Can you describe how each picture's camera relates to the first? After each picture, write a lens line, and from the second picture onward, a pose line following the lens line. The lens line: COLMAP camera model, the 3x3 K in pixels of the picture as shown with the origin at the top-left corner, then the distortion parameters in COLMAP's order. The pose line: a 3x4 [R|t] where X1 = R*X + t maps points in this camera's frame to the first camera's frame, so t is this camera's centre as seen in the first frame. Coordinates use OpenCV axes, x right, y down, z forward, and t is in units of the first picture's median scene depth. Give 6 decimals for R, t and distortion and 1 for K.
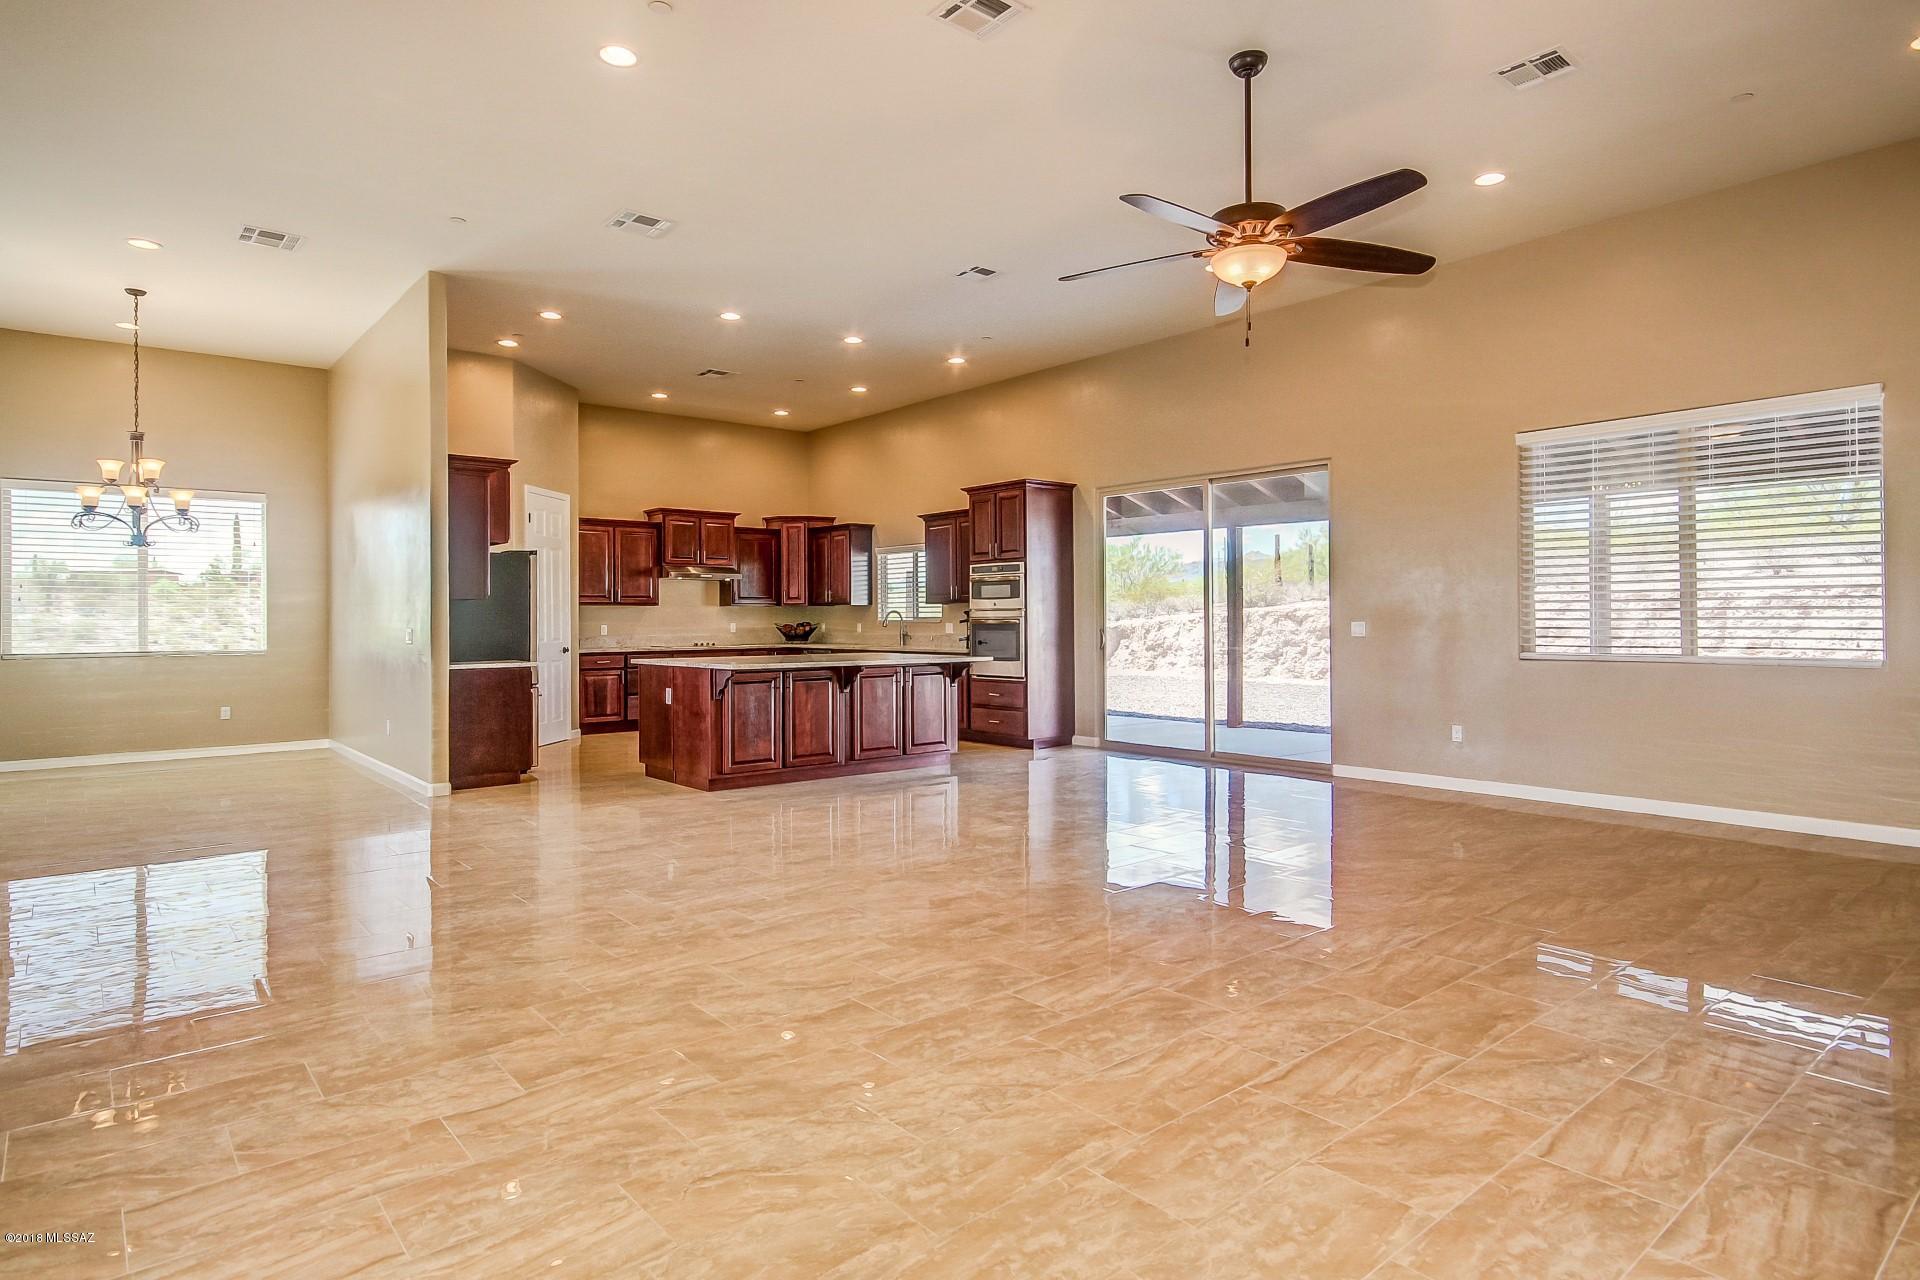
lens RADIAL K [[1050.7, 0, 962.2], [0, 1050.7, 622.1], [0, 0, 1]] dist [0.015423, -0.000456]
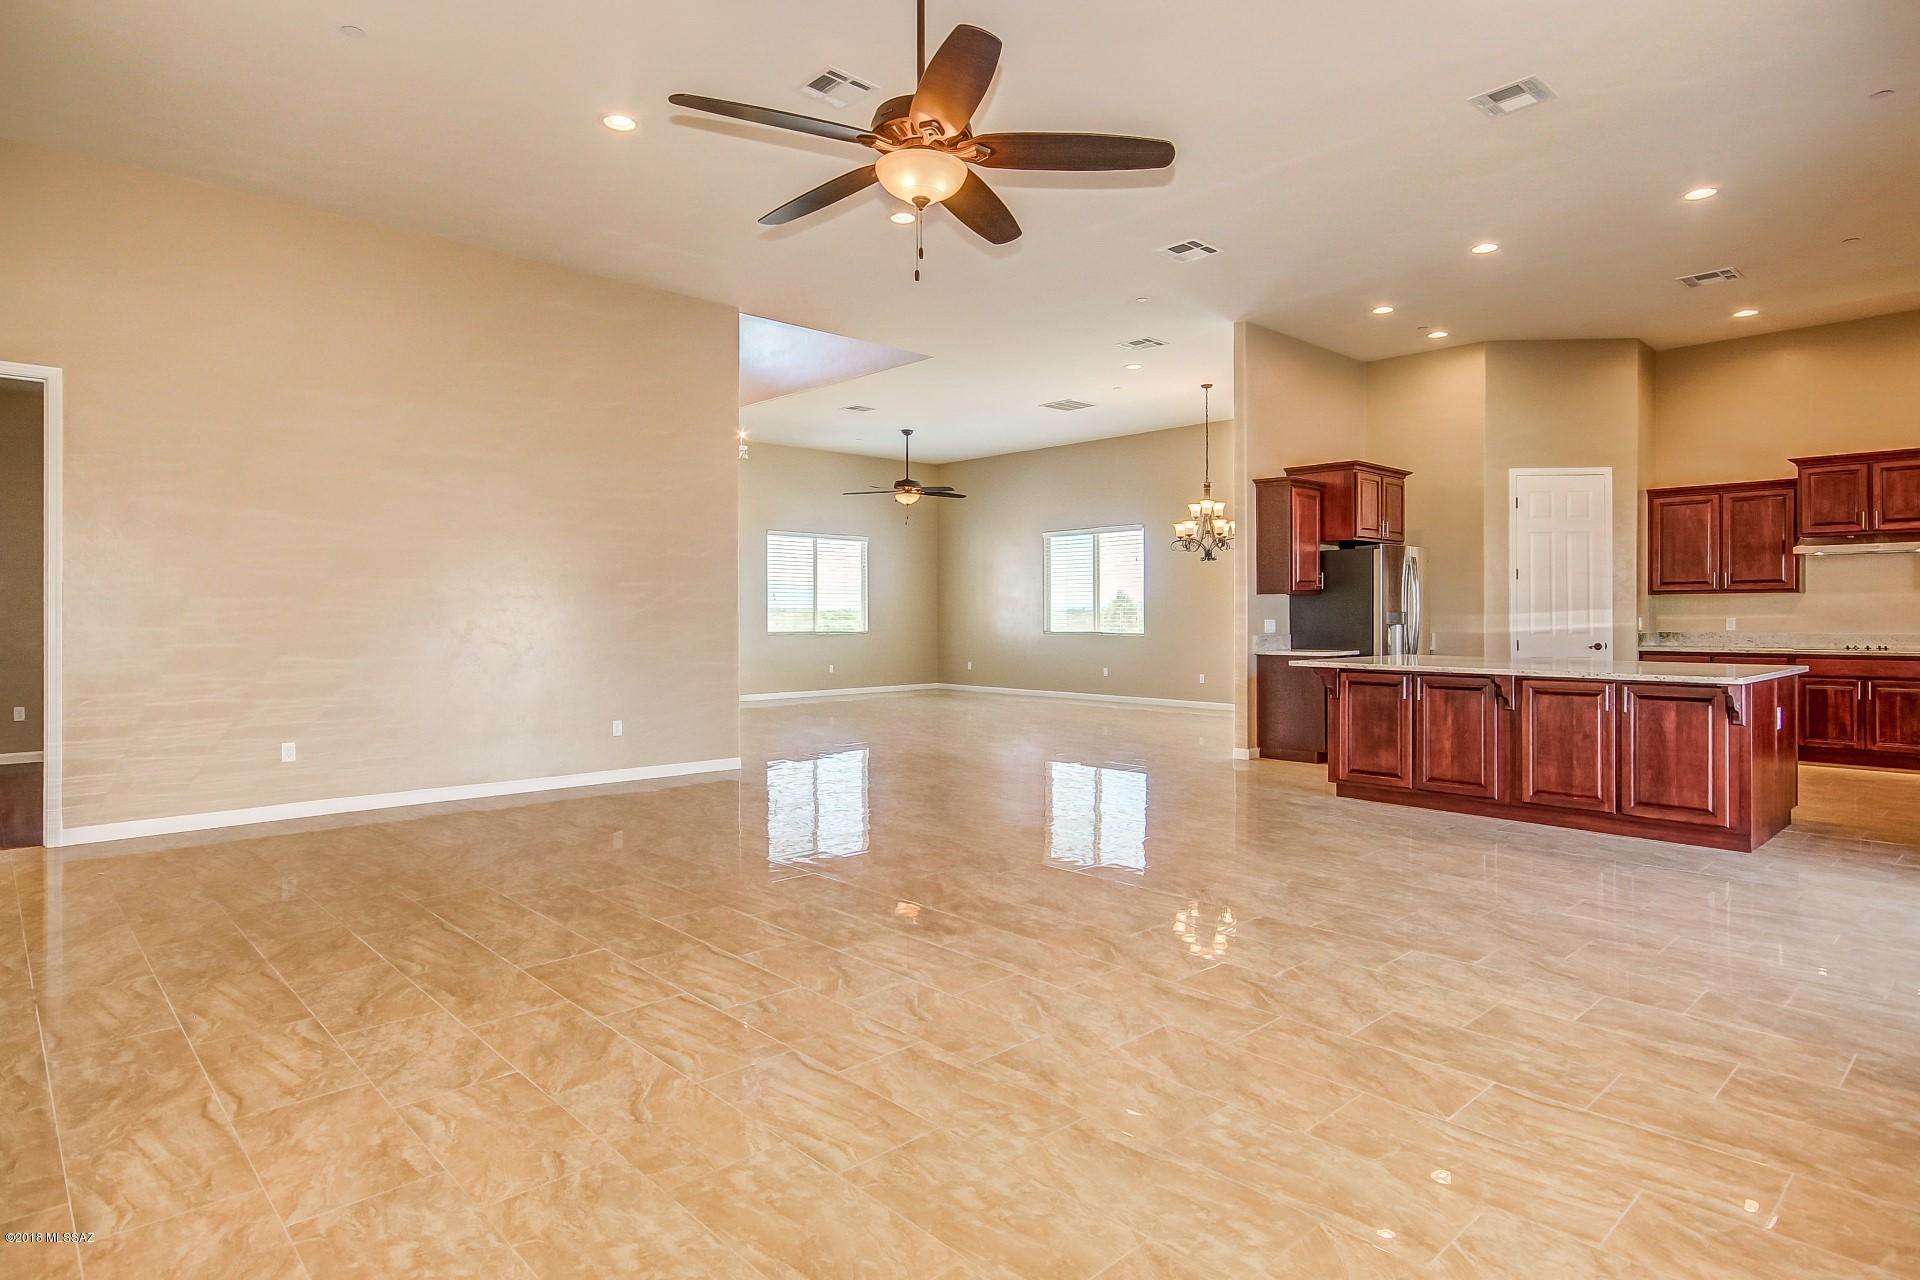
lens RADIAL K [[1050.7, 0, 962.2], [0, 1050.7, 622.1], [0, 0, 1]] dist [0.015423, -0.000456]
pose [[0.046192, 0.011436, -0.998867, 0.433041], [-0.001074, 0.999934, 0.011399, -0.002985], [0.998932, 0.000546, 0.046201, 0.397569]]
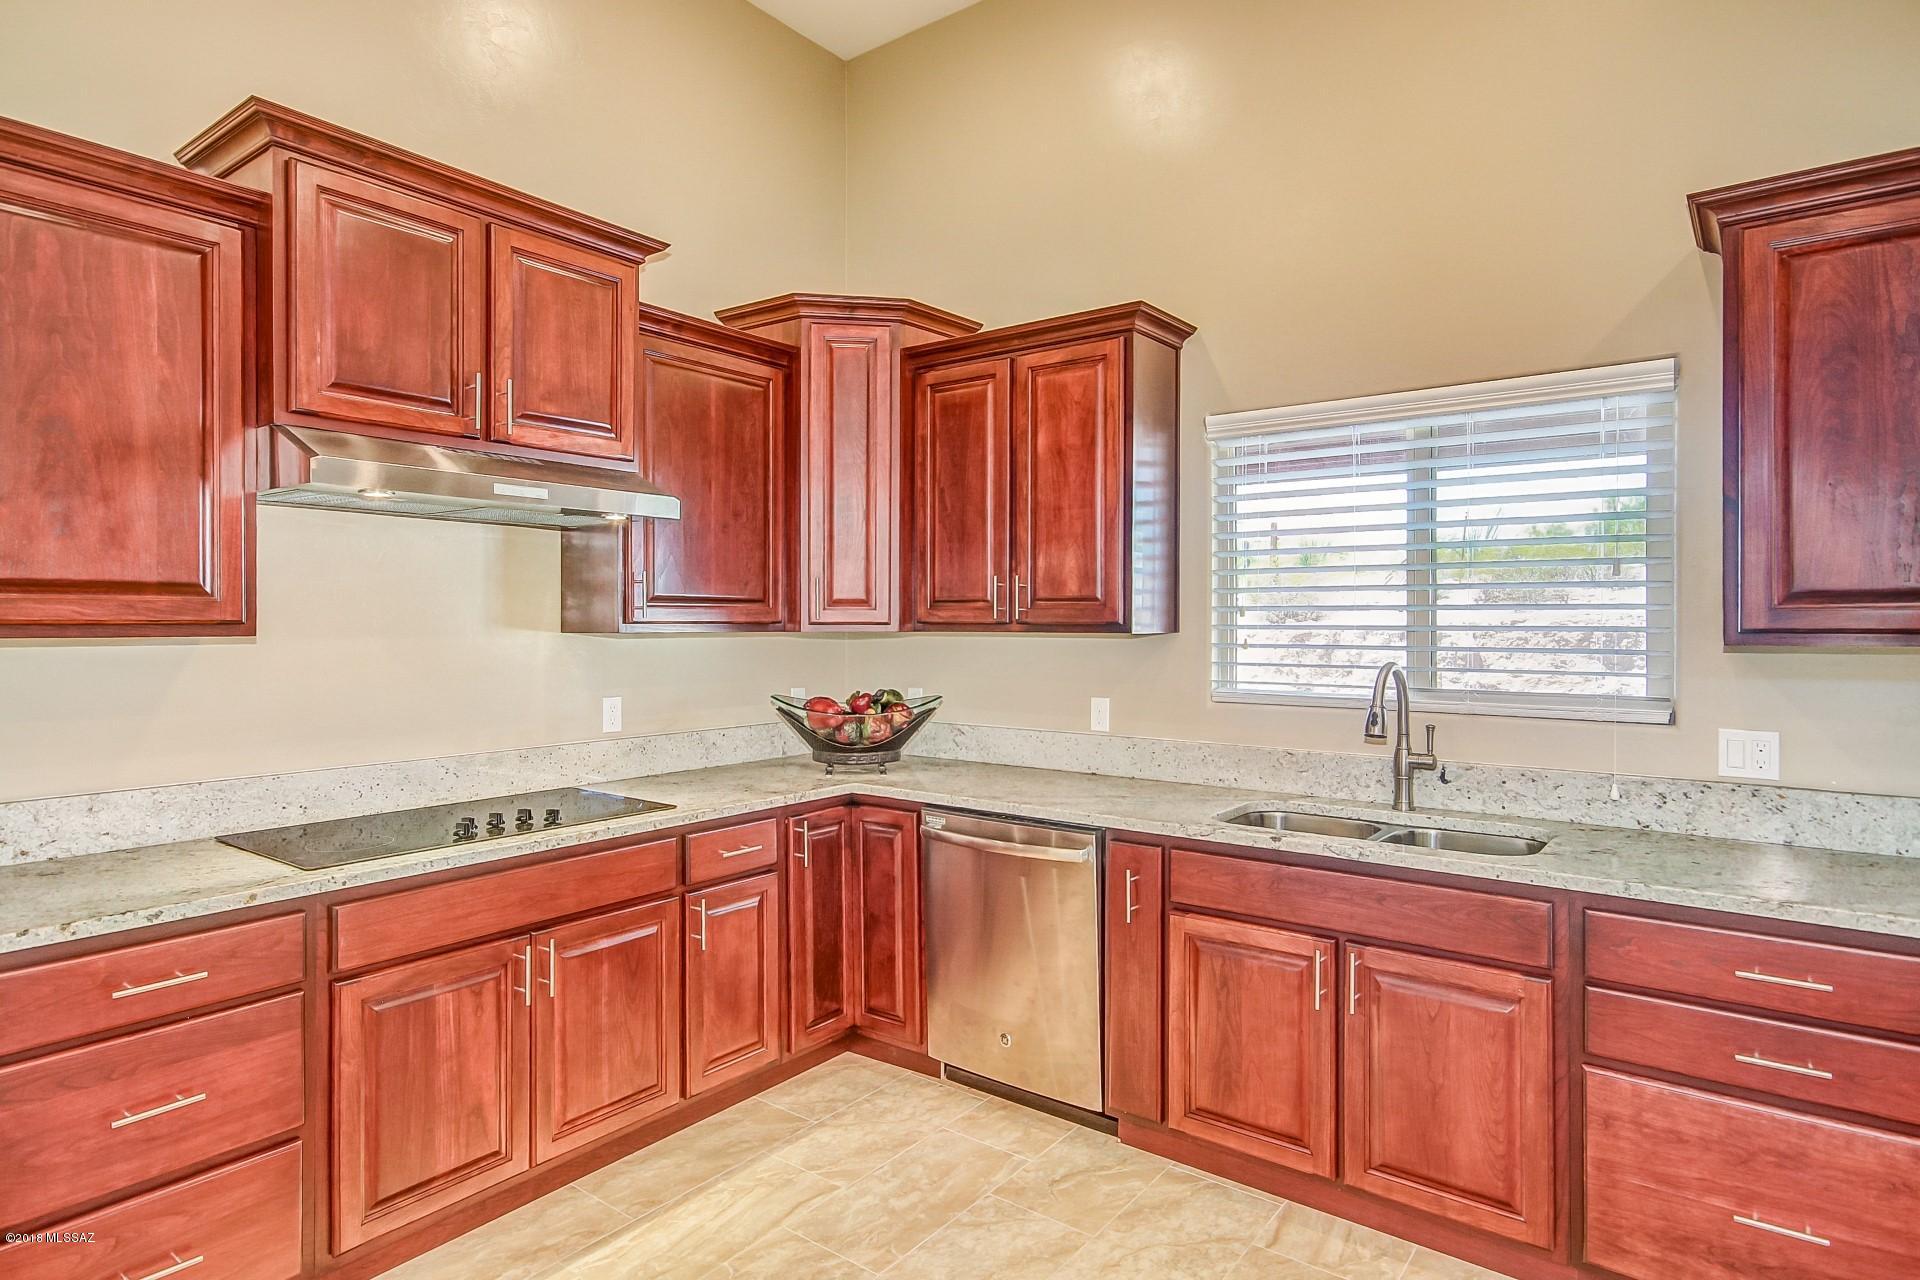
lens RADIAL K [[1050.7, 0, 962.2], [0, 1050.7, 622.1], [0, 0, 1]] dist [0.015423, -0.000456]
pose [[0.976602, 0.008814, 0.214875, -0.210309], [-0.008114, 0.999959, -0.004139, -0.018995], [-0.214903, 0.002298, 0.976633, 0.809968]]
